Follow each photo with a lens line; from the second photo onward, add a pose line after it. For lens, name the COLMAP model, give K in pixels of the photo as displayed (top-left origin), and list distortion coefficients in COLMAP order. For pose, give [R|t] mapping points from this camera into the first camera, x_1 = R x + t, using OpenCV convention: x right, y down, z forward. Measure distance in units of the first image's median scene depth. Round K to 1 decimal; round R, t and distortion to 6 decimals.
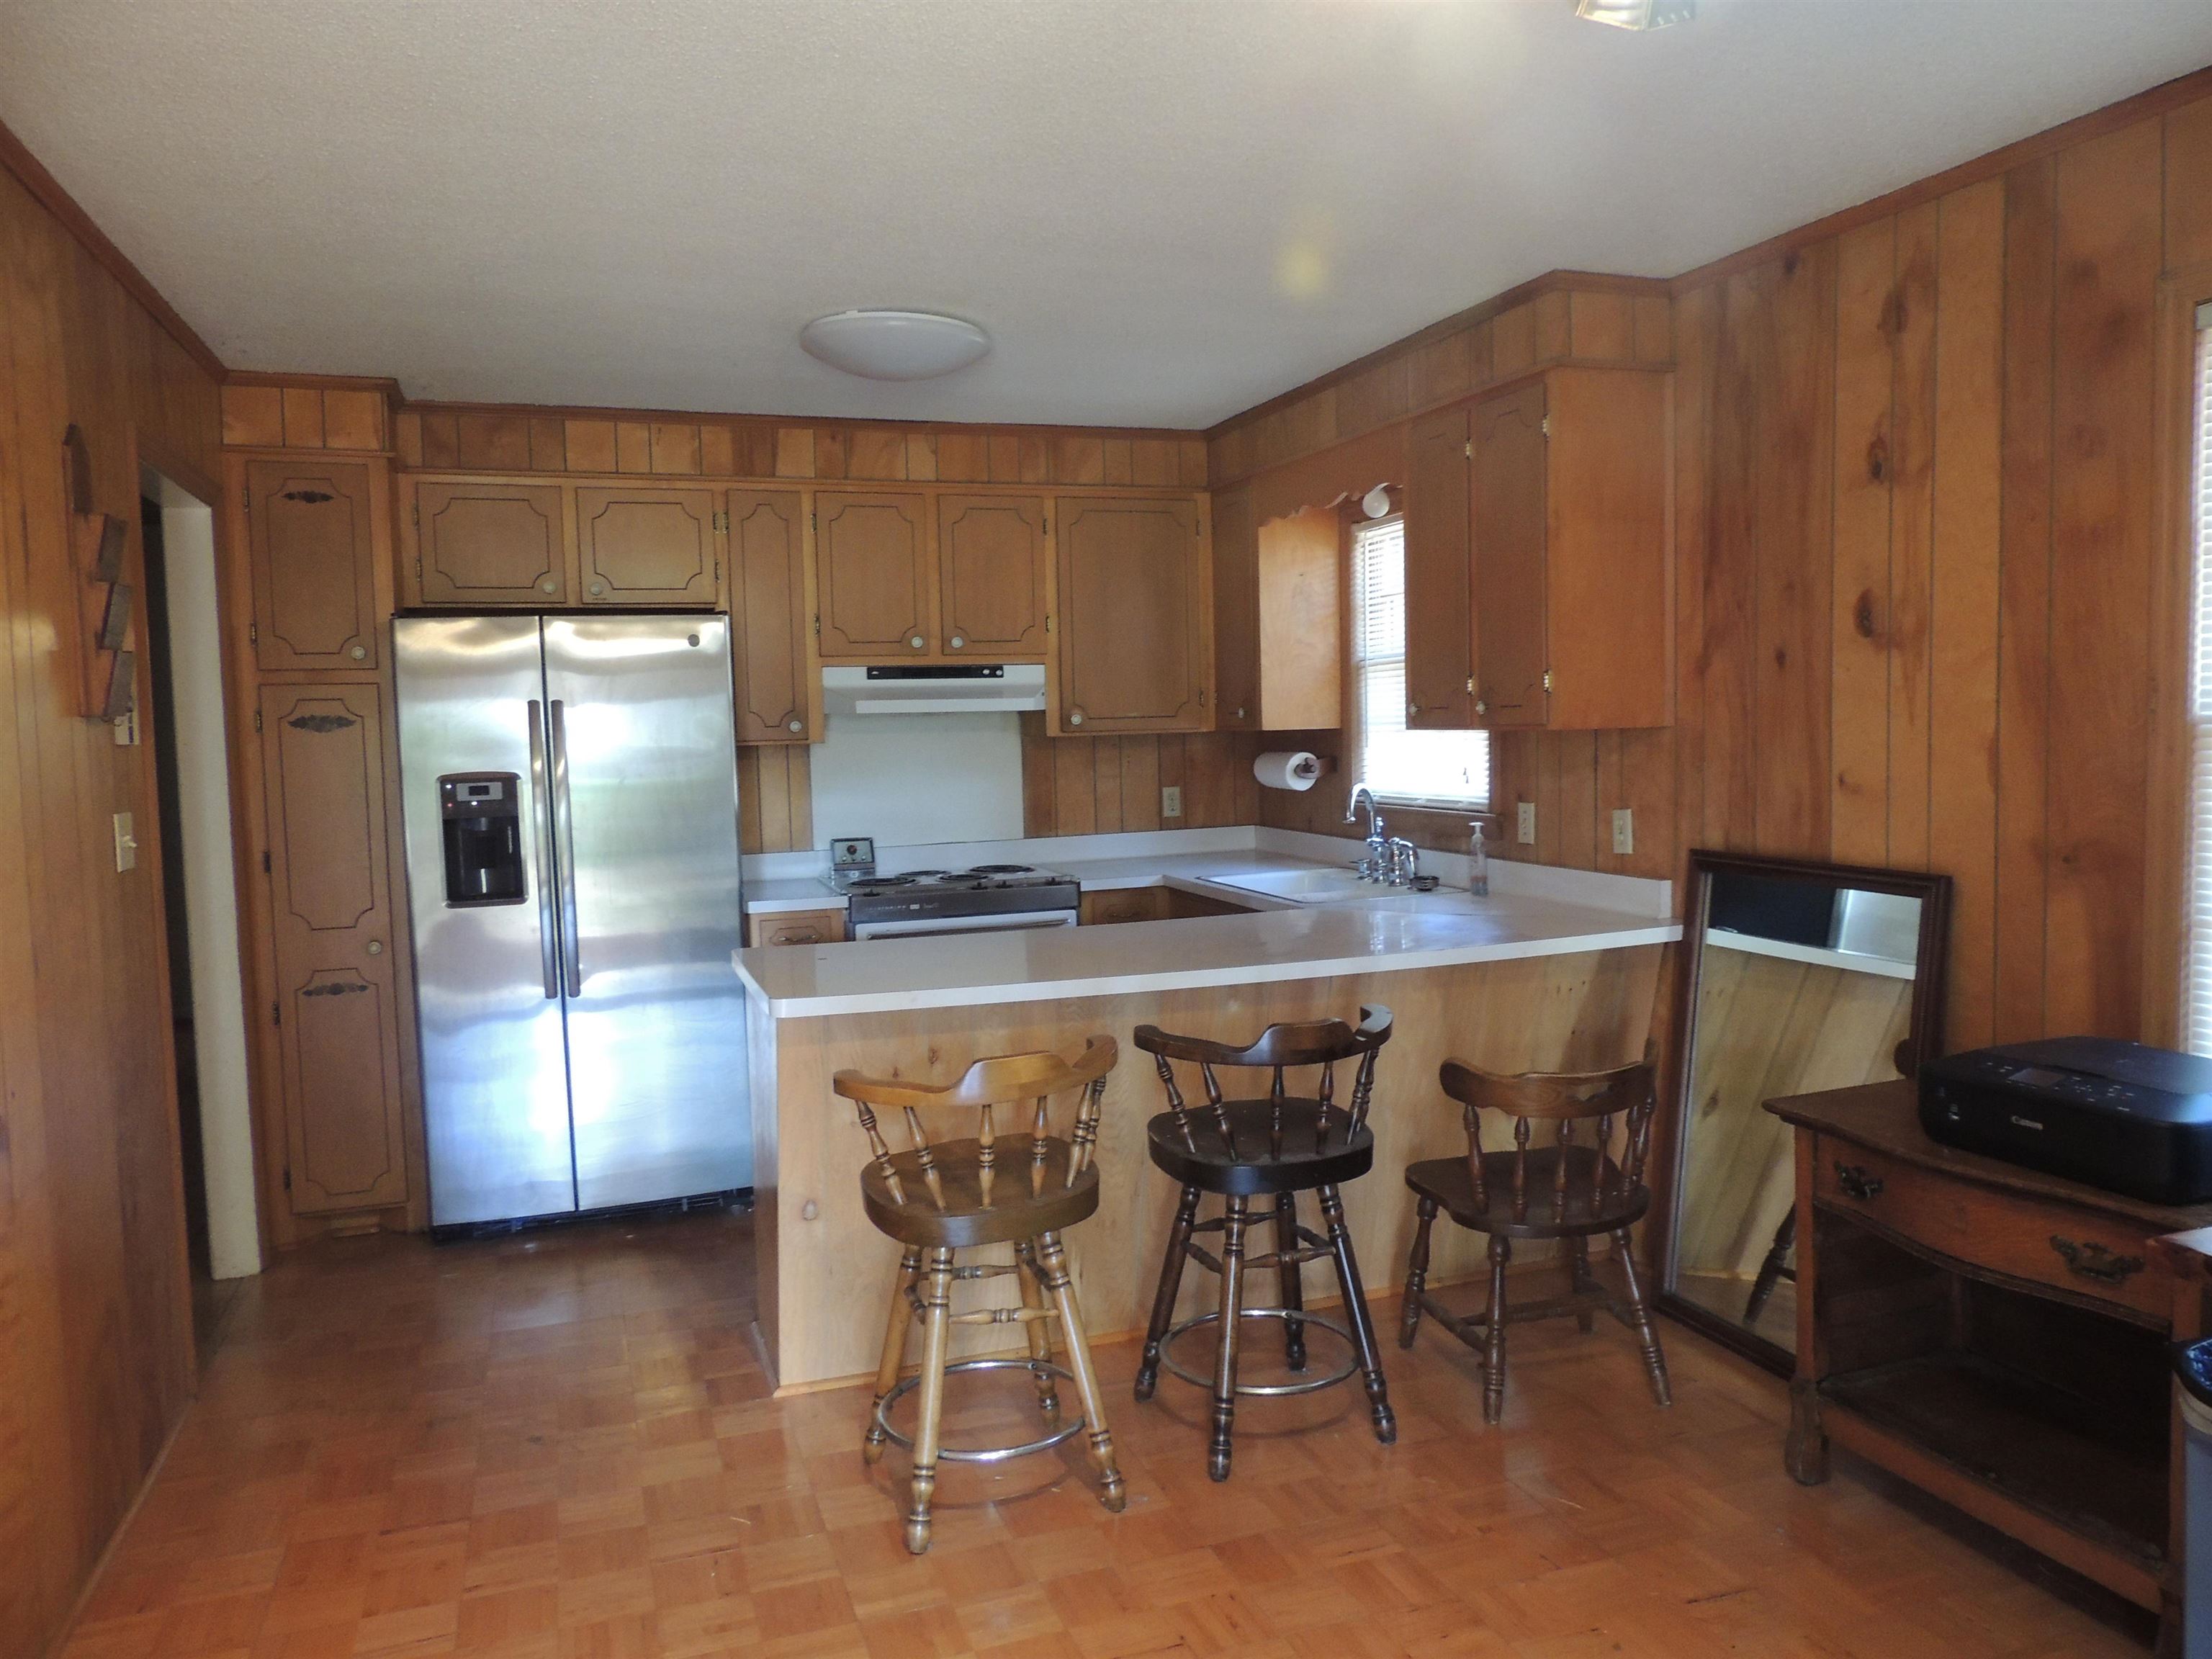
lens RADIAL K [[1569.4, 0, 1106.0], [0, 1569.4, 829.5], [0, 0, 1]] dist [0.007366, 0.002628]
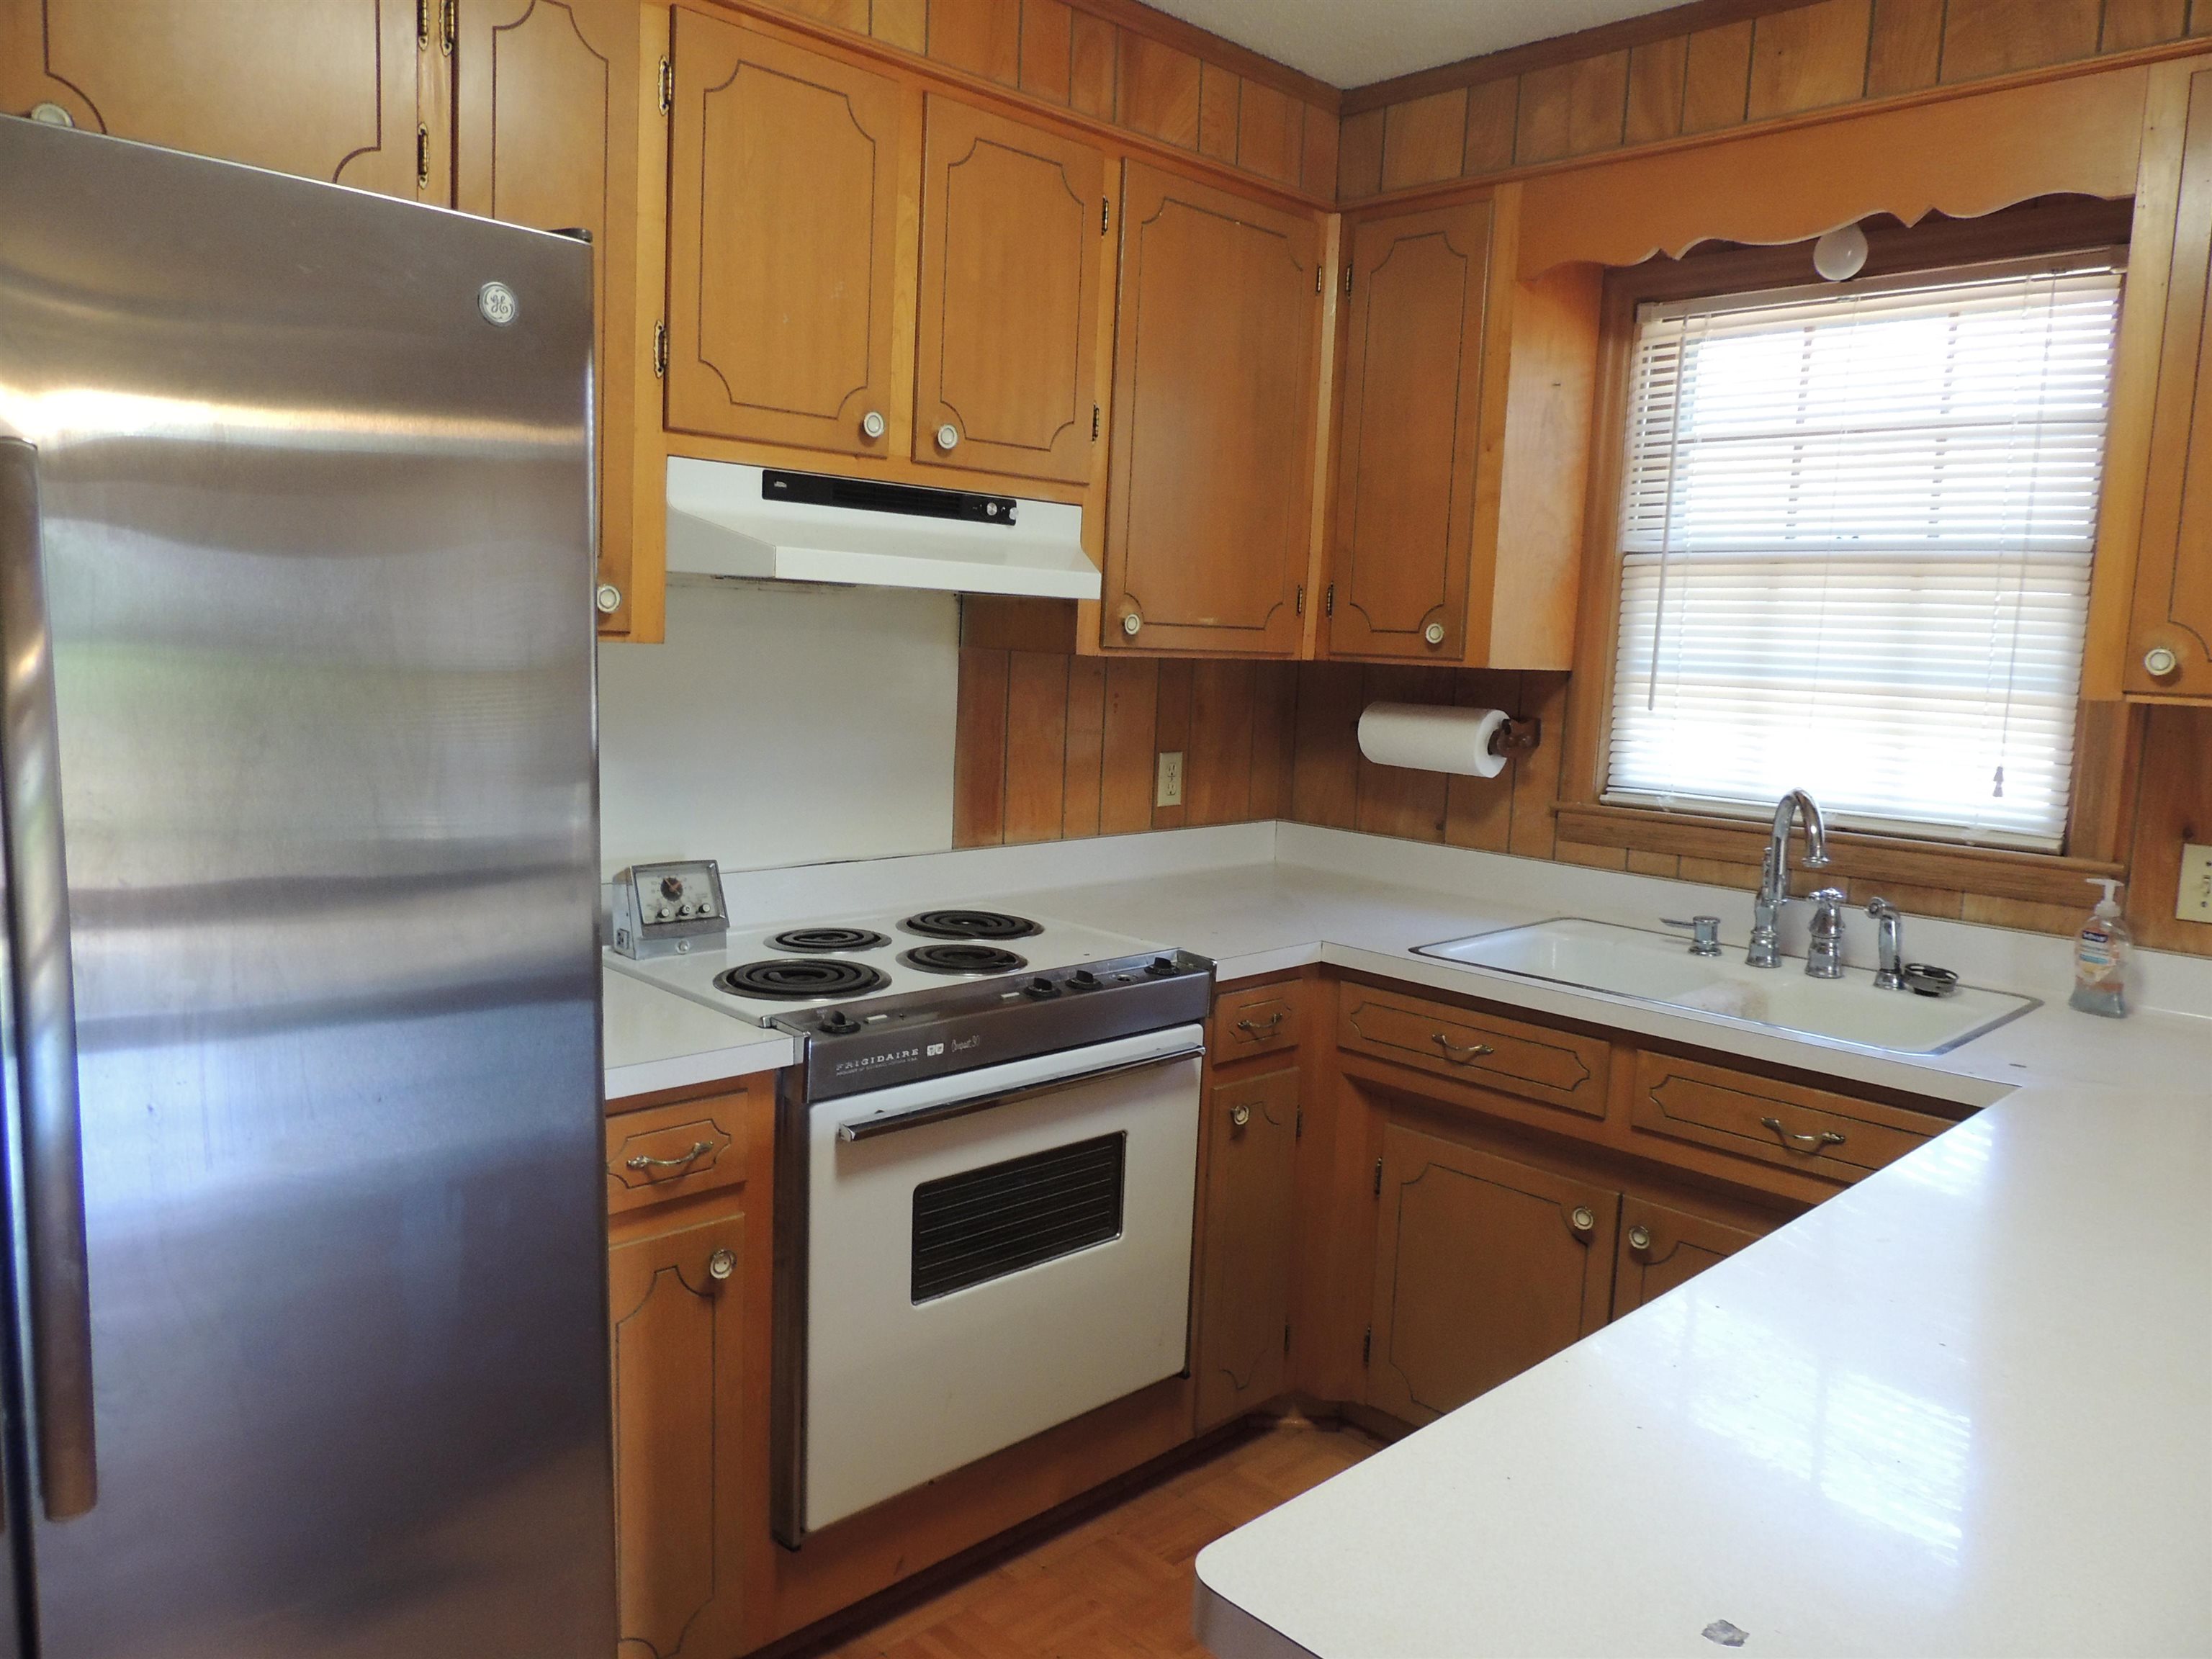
lens RADIAL K [[1569.4, 0, 1106.0], [0, 1569.4, 829.5], [0, 0, 1]] dist [0.007366, 0.002628]
pose [[0.904216, 0.010172, 0.426955, -0.241320], [-0.034252, 0.998223, 0.048758, -0.029339], [-0.425700, -0.058712, 0.902958, 0.553838]]
